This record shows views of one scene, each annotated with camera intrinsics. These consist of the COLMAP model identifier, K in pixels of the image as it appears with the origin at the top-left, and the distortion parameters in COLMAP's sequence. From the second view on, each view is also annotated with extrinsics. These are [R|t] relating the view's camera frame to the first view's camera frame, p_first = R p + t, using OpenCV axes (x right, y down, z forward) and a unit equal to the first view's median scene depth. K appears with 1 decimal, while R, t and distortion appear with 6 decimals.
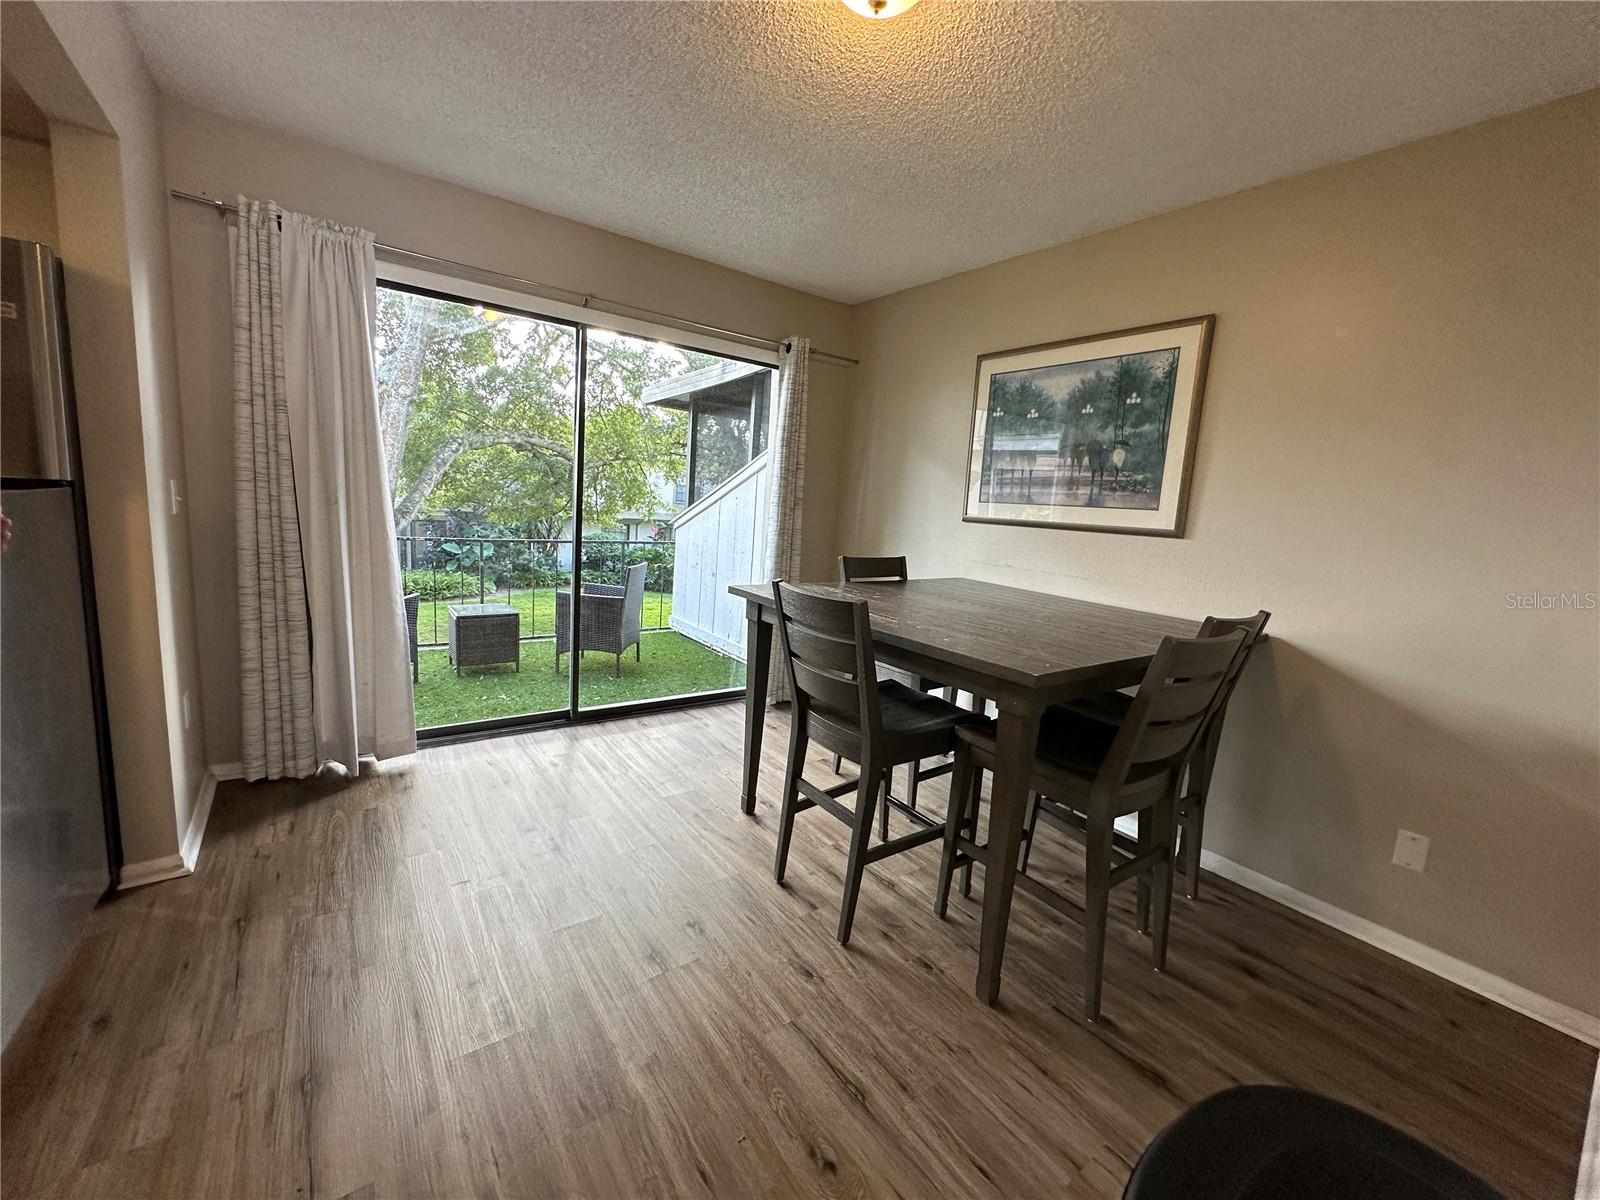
lens RADIAL K [[643.9, 0, 789.5], [0, 643.9, 593.9], [0, 0, 1]] dist [0.000426, 0.001121]
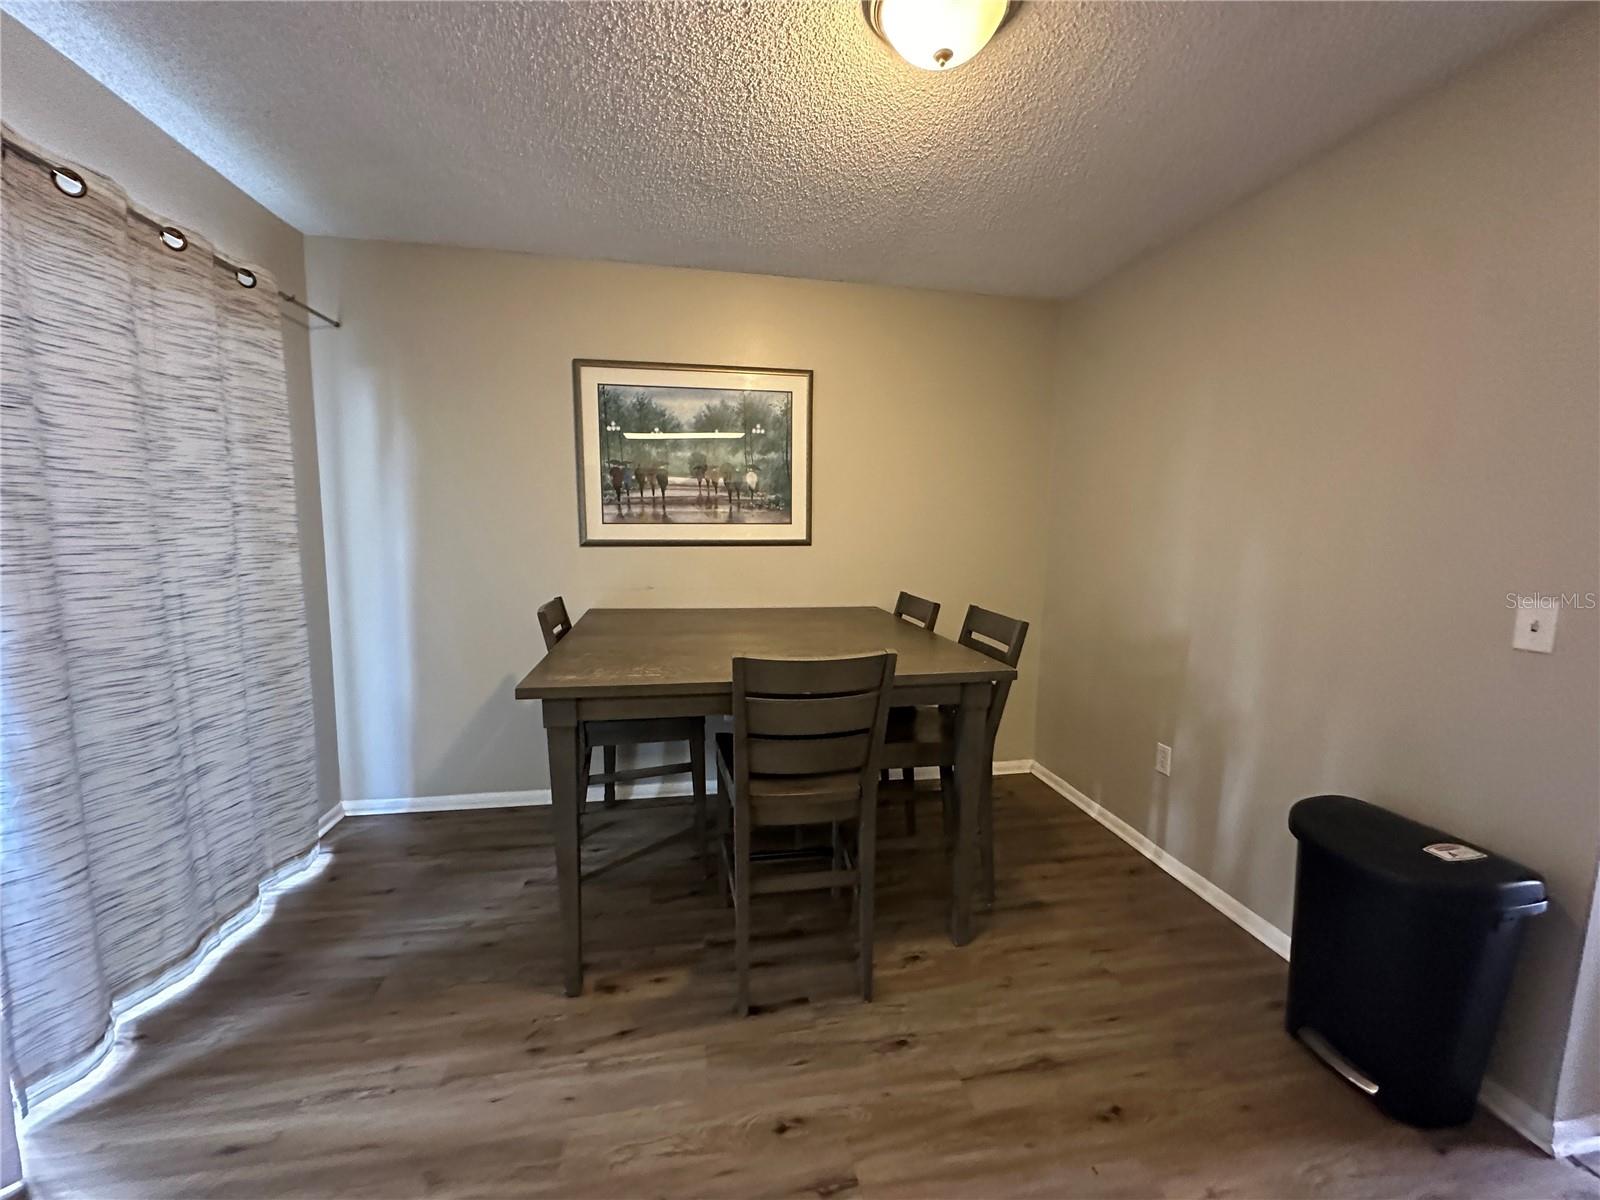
lens RADIAL K [[643.9, 0, 790.6], [0, 643.9, 603.8], [0, 0, 1]] dist [0.000426, 0.001121]
pose [[0.424616, -0.181826, 0.886928, -0.501441], [0.152816, 0.979964, 0.127739, -0.127446], [-0.892384, 0.081297, 0.443894, 0.435302]]
